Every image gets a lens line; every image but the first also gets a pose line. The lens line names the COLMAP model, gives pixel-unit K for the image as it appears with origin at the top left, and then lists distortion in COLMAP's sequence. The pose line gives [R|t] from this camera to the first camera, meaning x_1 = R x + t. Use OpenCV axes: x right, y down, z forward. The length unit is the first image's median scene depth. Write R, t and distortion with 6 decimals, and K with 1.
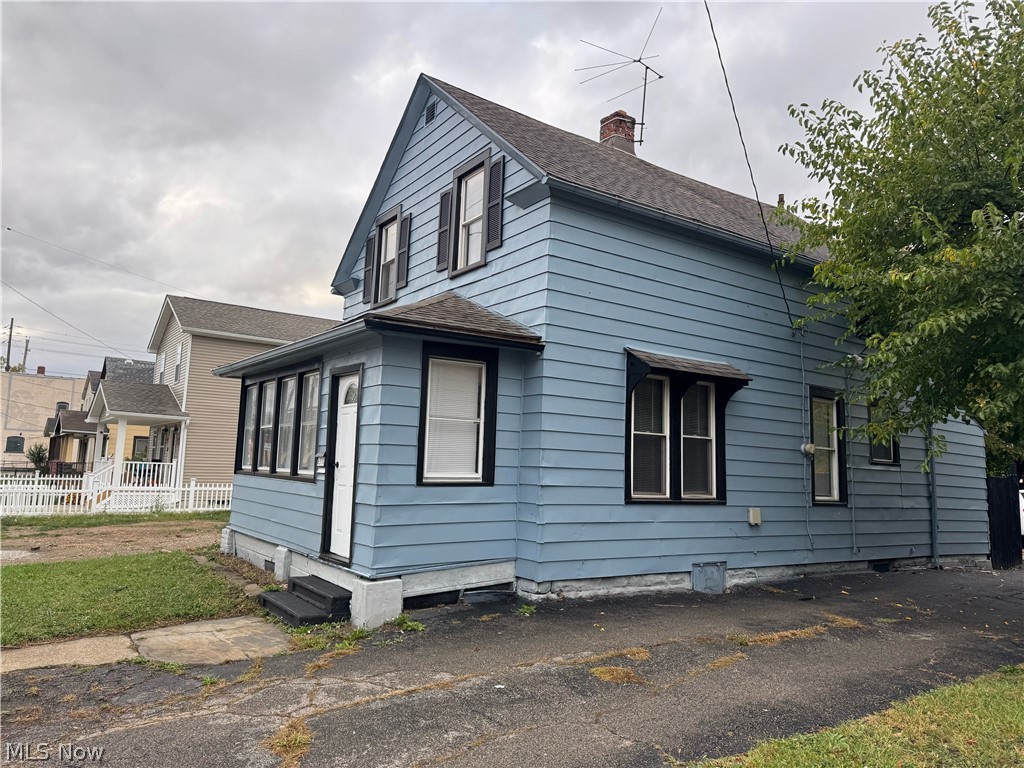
lens RADIAL K [[718.4, 0, 511.4], [0, 718.4, 376.3], [0, 0, 1]] dist [0.094809, -0.132623]
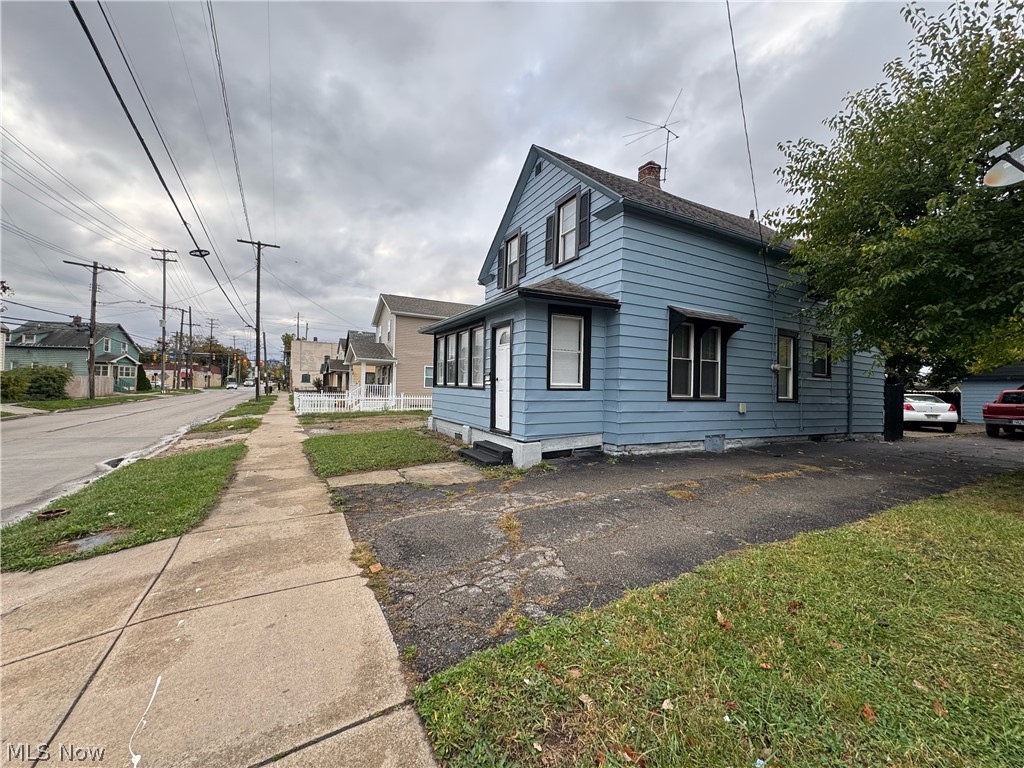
lens RADIAL K [[409.7, 0, 512.0], [0, 409.7, 384.0], [0, 0, 1]] dist [-0.004732, 0.000425]
pose [[0.992073, -0.012135, -0.125072, -0.072987], [0.026283, 0.993349, 0.112099, 0.021242], [0.122880, -0.114498, 0.985794, 0.026542]]
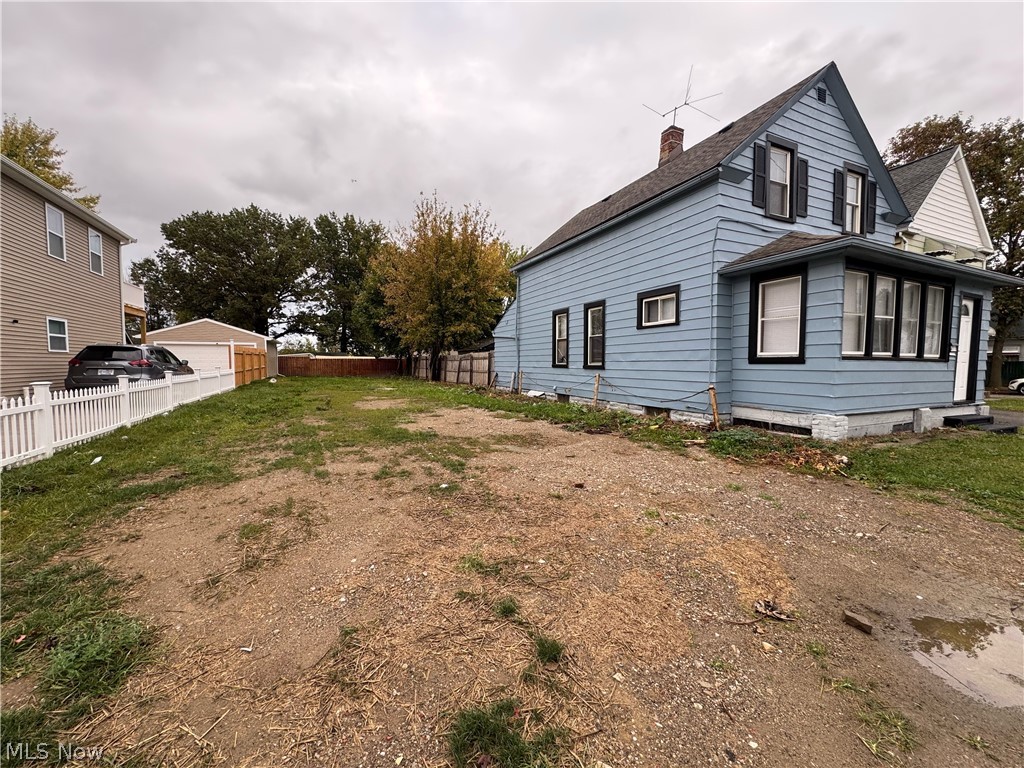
lens RADIAL K [[409.7, 0, 512.0], [0, 409.7, 384.0], [0, 0, 1]] dist [-0.004732, 0.000425]
pose [[0.172671, -0.086763, 0.981151, -1.246239], [-0.117845, 0.987138, 0.108032, 0.200357], [-0.977905, -0.134277, 0.160225, 1.688626]]
